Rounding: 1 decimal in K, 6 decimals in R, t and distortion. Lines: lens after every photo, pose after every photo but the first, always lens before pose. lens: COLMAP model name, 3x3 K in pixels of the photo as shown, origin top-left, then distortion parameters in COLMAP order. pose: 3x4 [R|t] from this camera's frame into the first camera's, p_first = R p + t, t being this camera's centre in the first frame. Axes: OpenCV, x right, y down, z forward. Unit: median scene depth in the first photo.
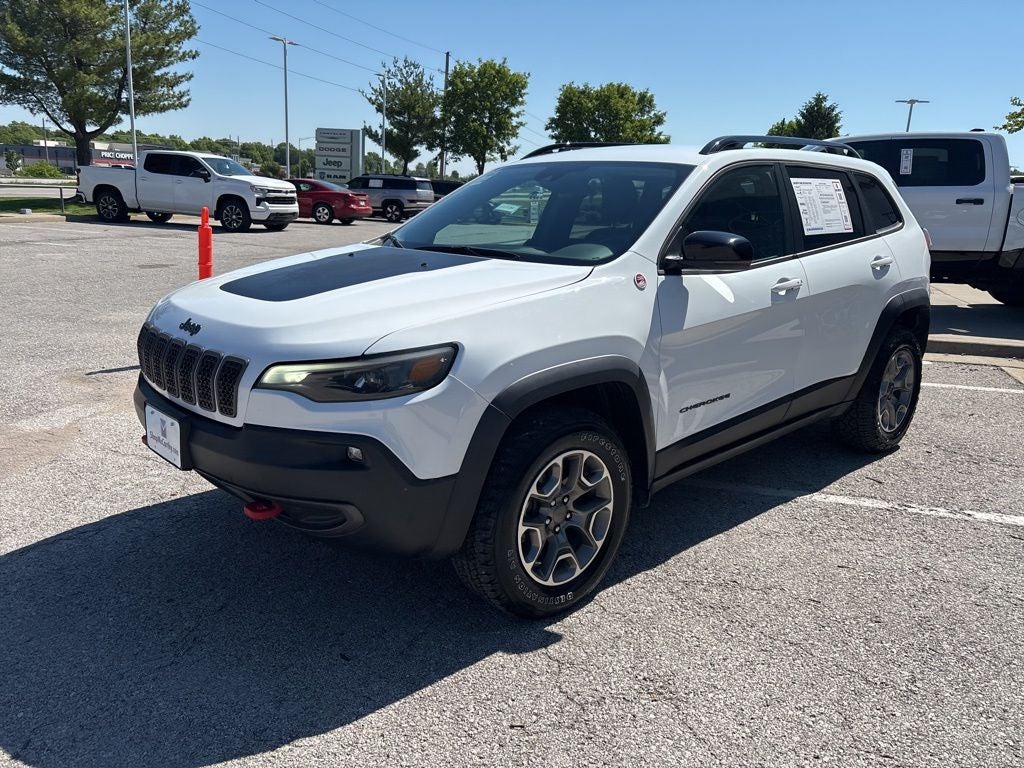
lens RADIAL K [[774.2, 0, 508.7], [0, 774.2, 389.1], [0, 0, 1]] dist [0.021633, -0.003649]
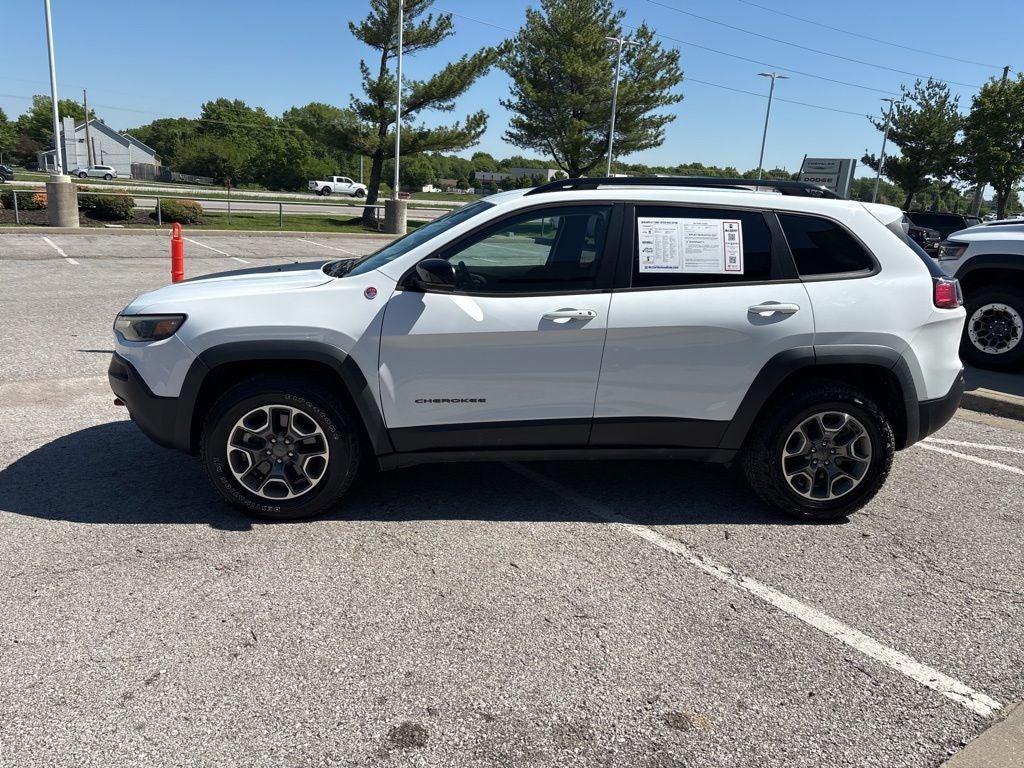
lens RADIAL K [[771.7, 0, 508.9], [0, 771.7, 391.2], [0, 0, 1]] dist [0.042764, -0.049351]
pose [[0.790321, 0.153520, -0.593148, 0.394061], [-0.172920, 0.984633, 0.024443, -0.016045], [0.587785, 0.083250, 0.804723, 0.034288]]
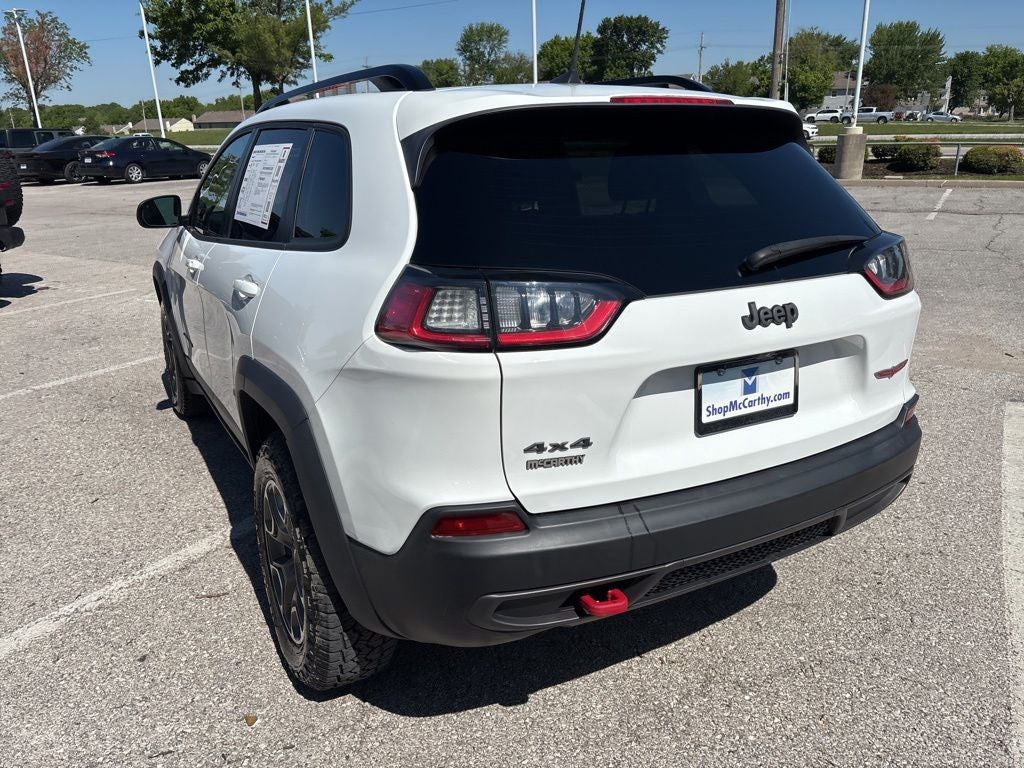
lens RADIAL K [[769.2, 0, 509.1], [0, 769.2, 383.9], [0, 0, 1]] dist [0.052703, -0.062503]
pose [[-0.237693, 0.269929, -0.933081, 0.489839], [-0.230835, 0.917395, 0.324194, -0.162680], [0.943513, 0.292447, -0.155749, 0.641647]]
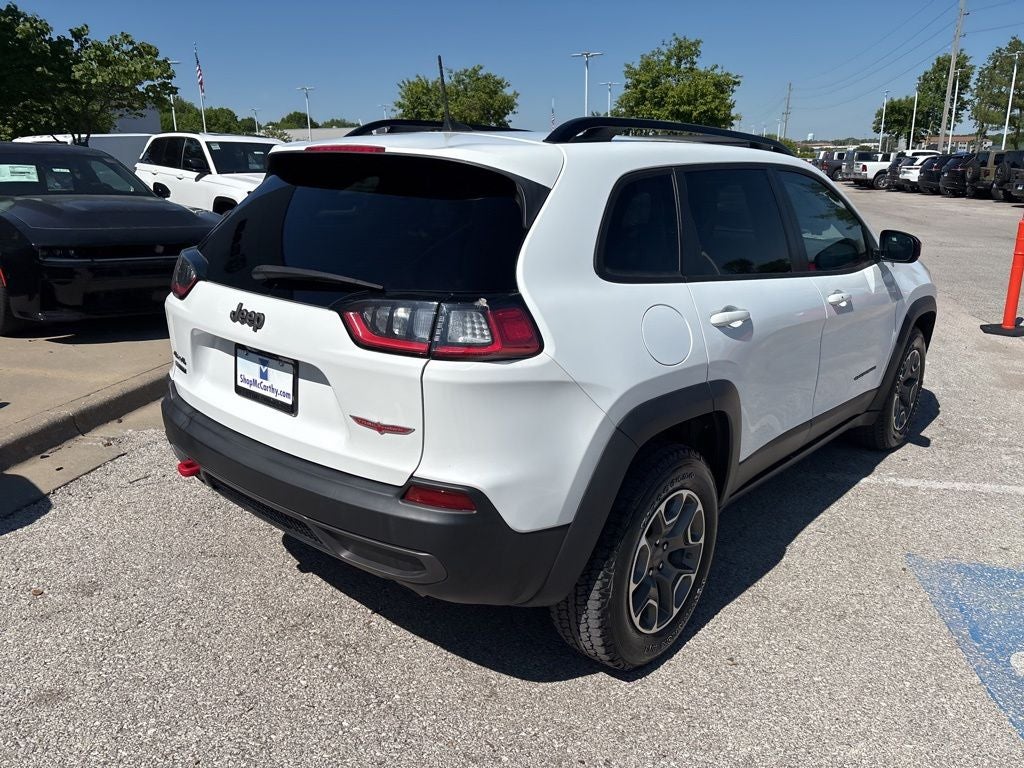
lens RADIAL K [[770.8, 0, 507.3], [0, 770.8, 386.6], [0, 0, 1]] dist [0.046993, -0.053223]
pose [[-0.992881, -0.008835, -0.118782, 0.215870], [-0.067982, 0.860896, 0.504219, -0.247954], [0.097804, 0.508705, -0.855368, 0.919391]]
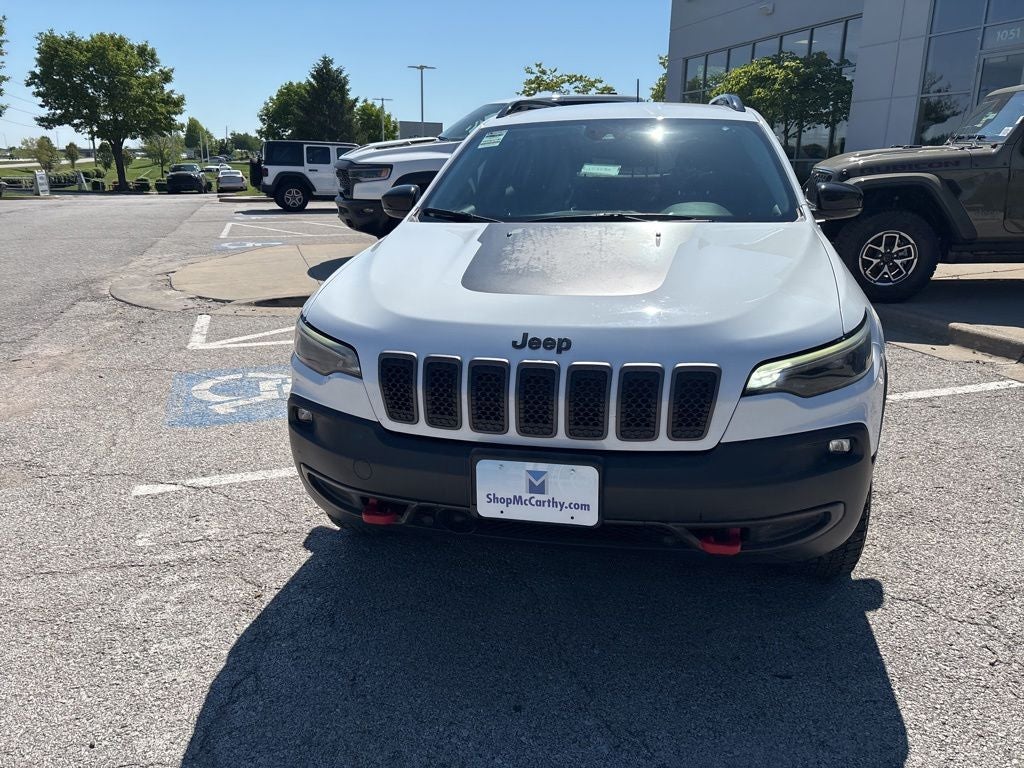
lens RADIAL K [[769.2, 0, 509.1], [0, 769.2, 383.9], [0, 0, 1]] dist [0.052703, -0.062503]
pose [[0.819627, -0.190121, 0.540431, -0.264307], [0.168672, 0.981600, 0.089510, -0.035345], [-0.547504, 0.017791, 0.836614, 0.124436]]
